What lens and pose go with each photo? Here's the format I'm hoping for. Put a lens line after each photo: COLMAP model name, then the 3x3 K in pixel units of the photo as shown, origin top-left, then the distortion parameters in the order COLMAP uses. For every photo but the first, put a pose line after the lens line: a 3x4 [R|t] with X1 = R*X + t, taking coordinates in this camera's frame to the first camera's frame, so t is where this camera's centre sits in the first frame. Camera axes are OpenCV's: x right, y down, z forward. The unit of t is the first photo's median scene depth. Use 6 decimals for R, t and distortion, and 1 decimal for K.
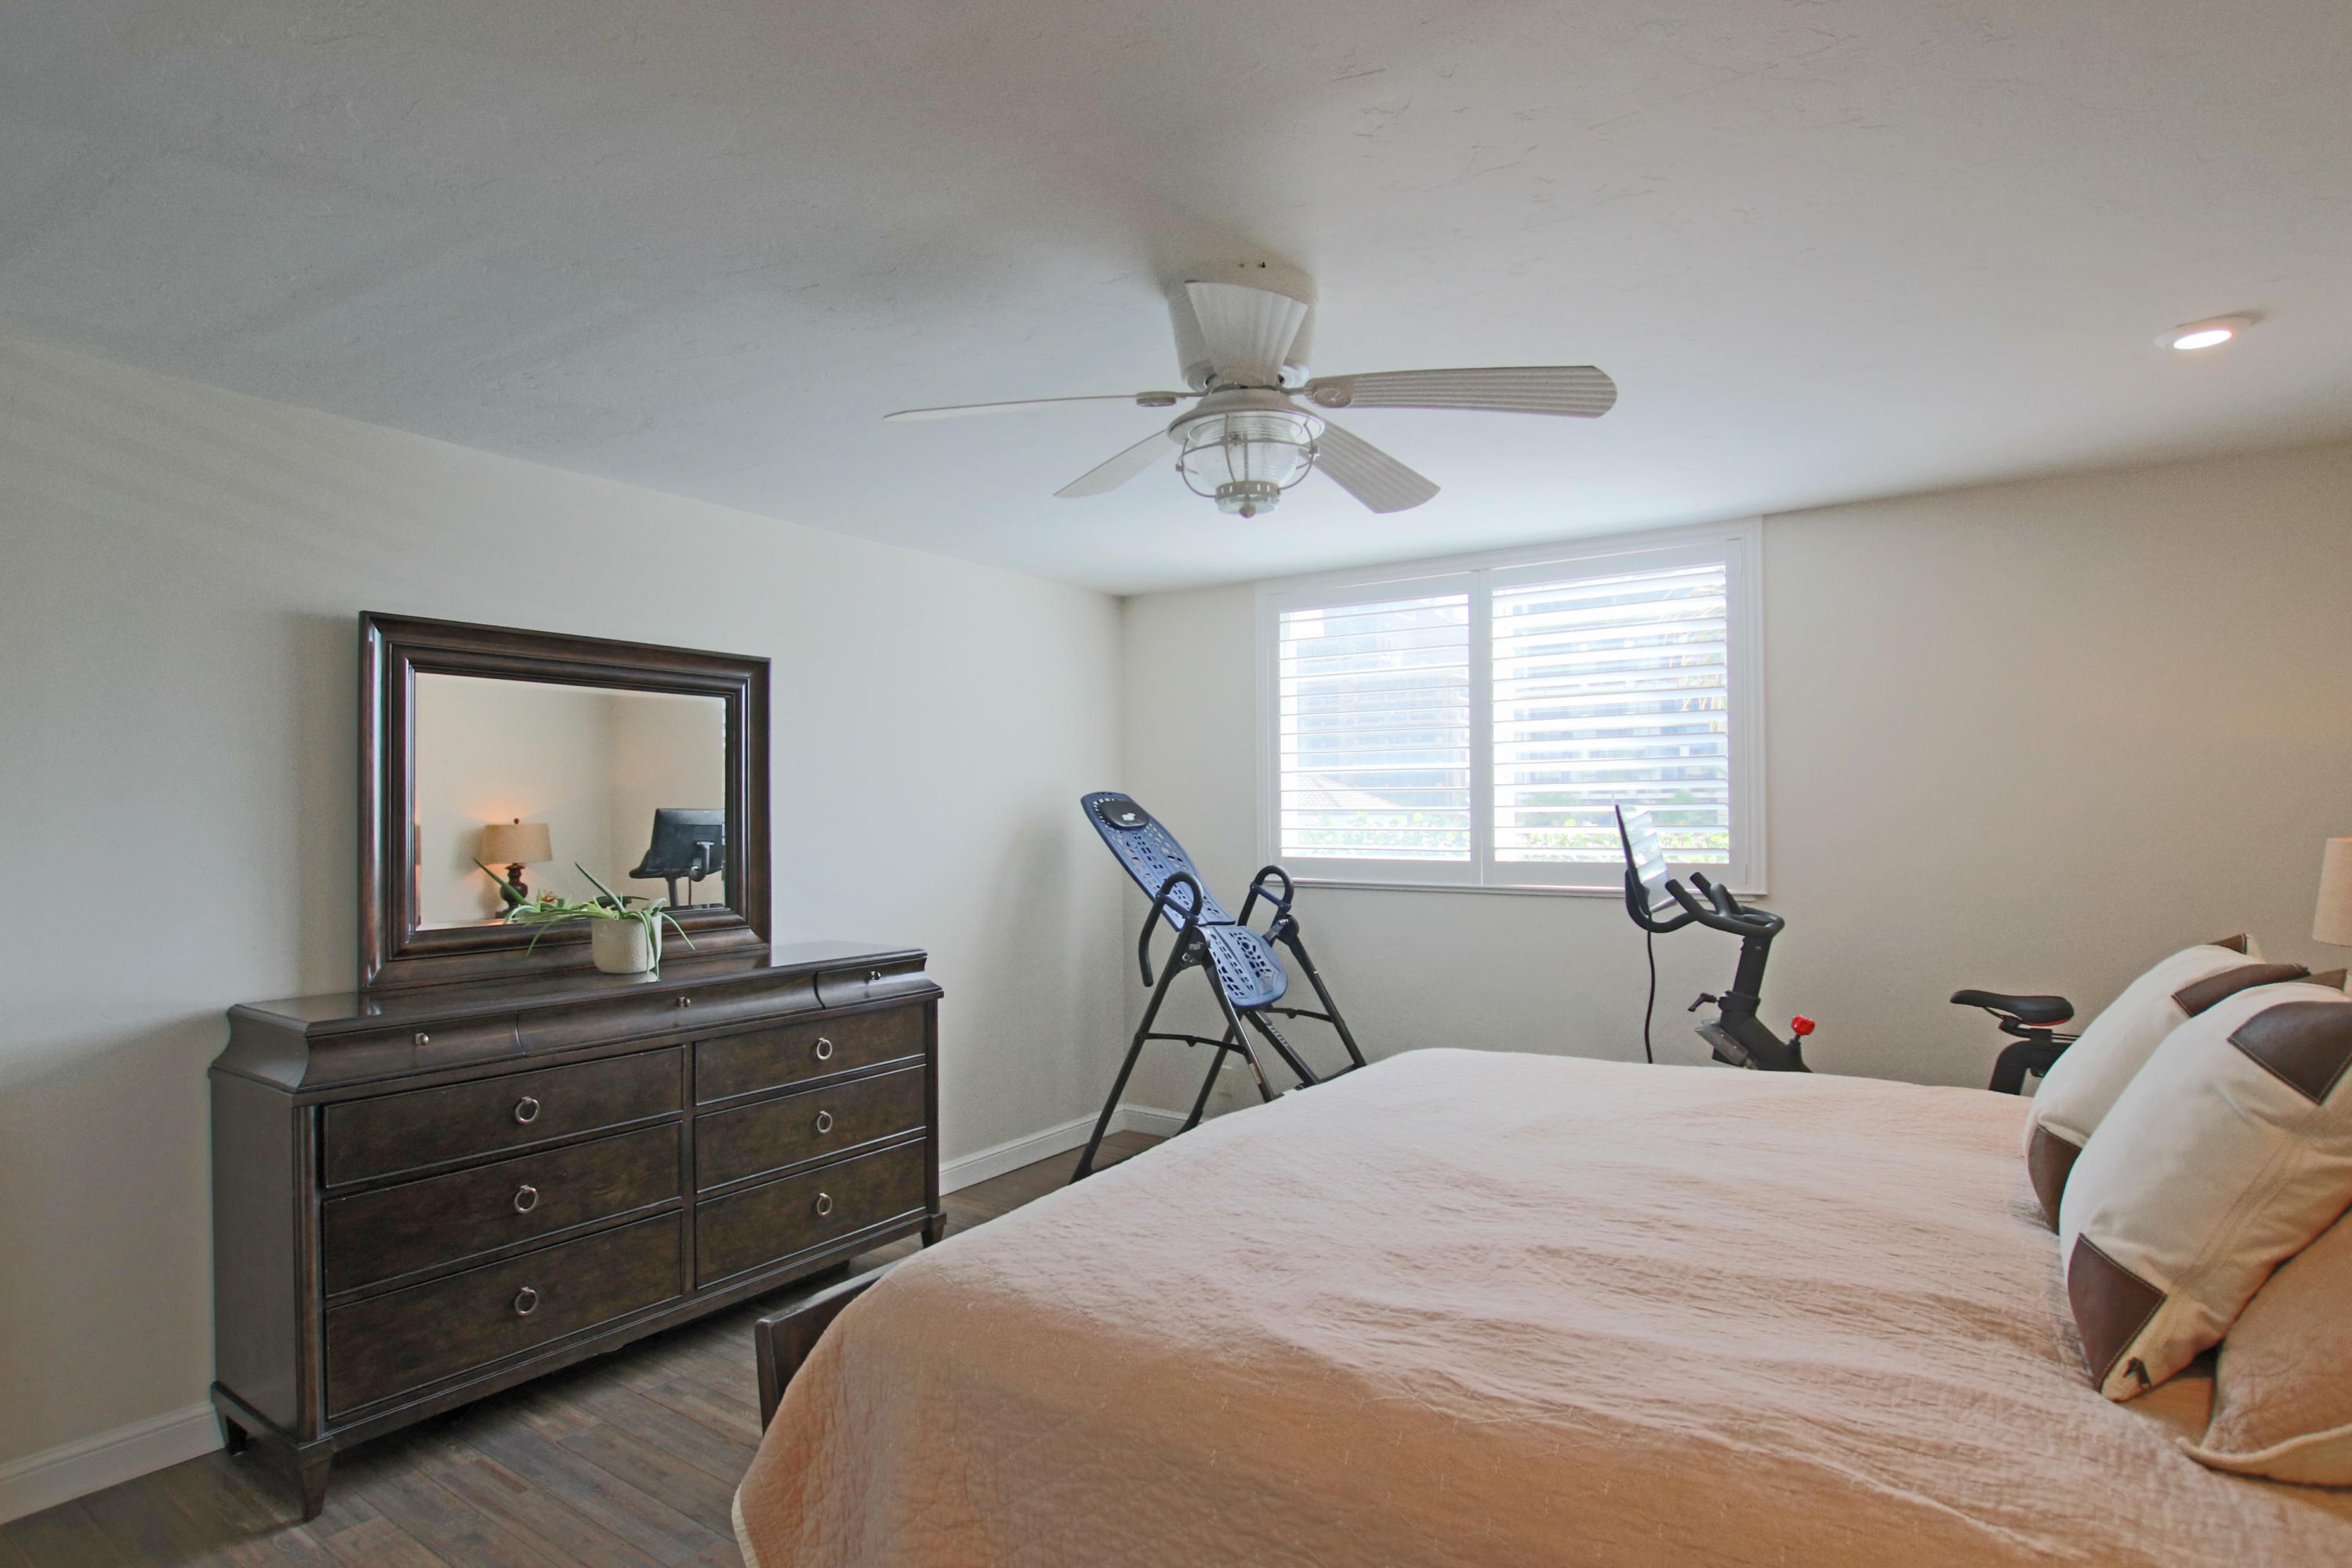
lens RADIAL K [[1219.2, 0, 1176.9], [0, 1219.2, 812.7], [0, 0, 1]] dist [-0.013281, -0.000081]
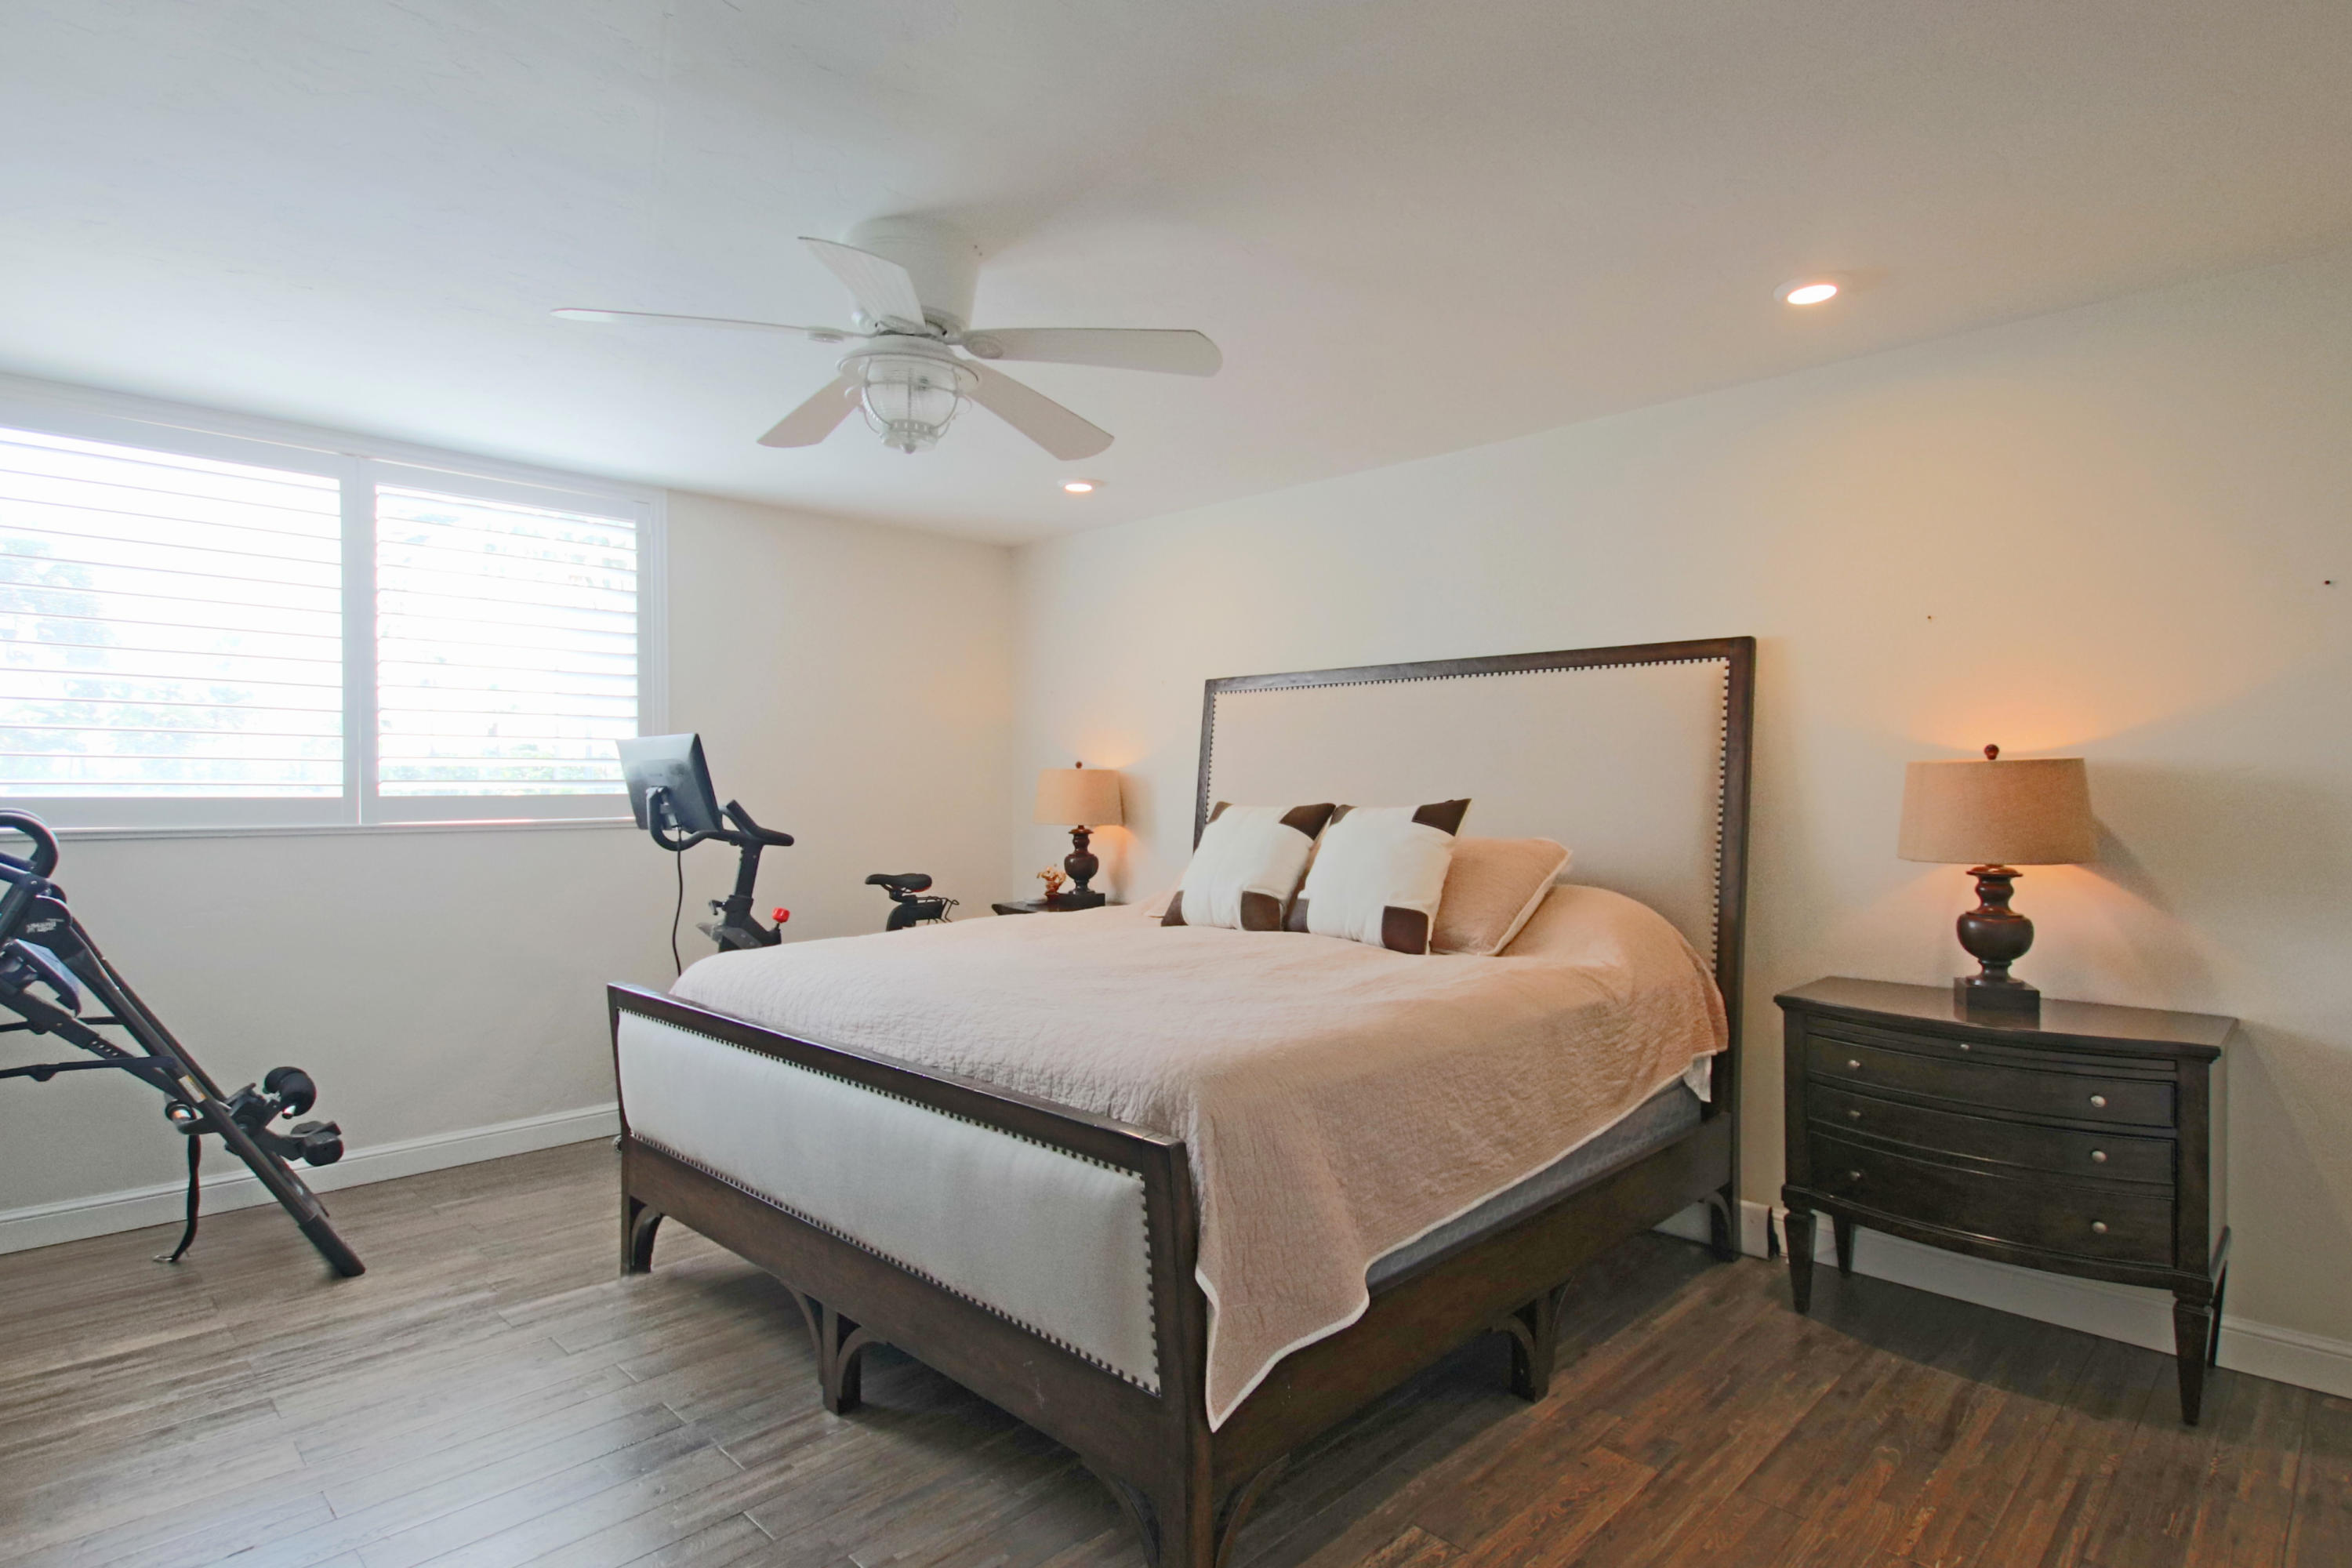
lens RADIAL K [[1250.1, 0, 1176.0], [0, 1250.1, 784.0], [0, 0, 1]] dist [0.000467, -0.000163]
pose [[0.162578, 0.009216, 0.986653, -0.674697], [-0.002919, 0.999956, -0.008860, 0.048033], [-0.986691, -0.001440, 0.162598, 0.374589]]
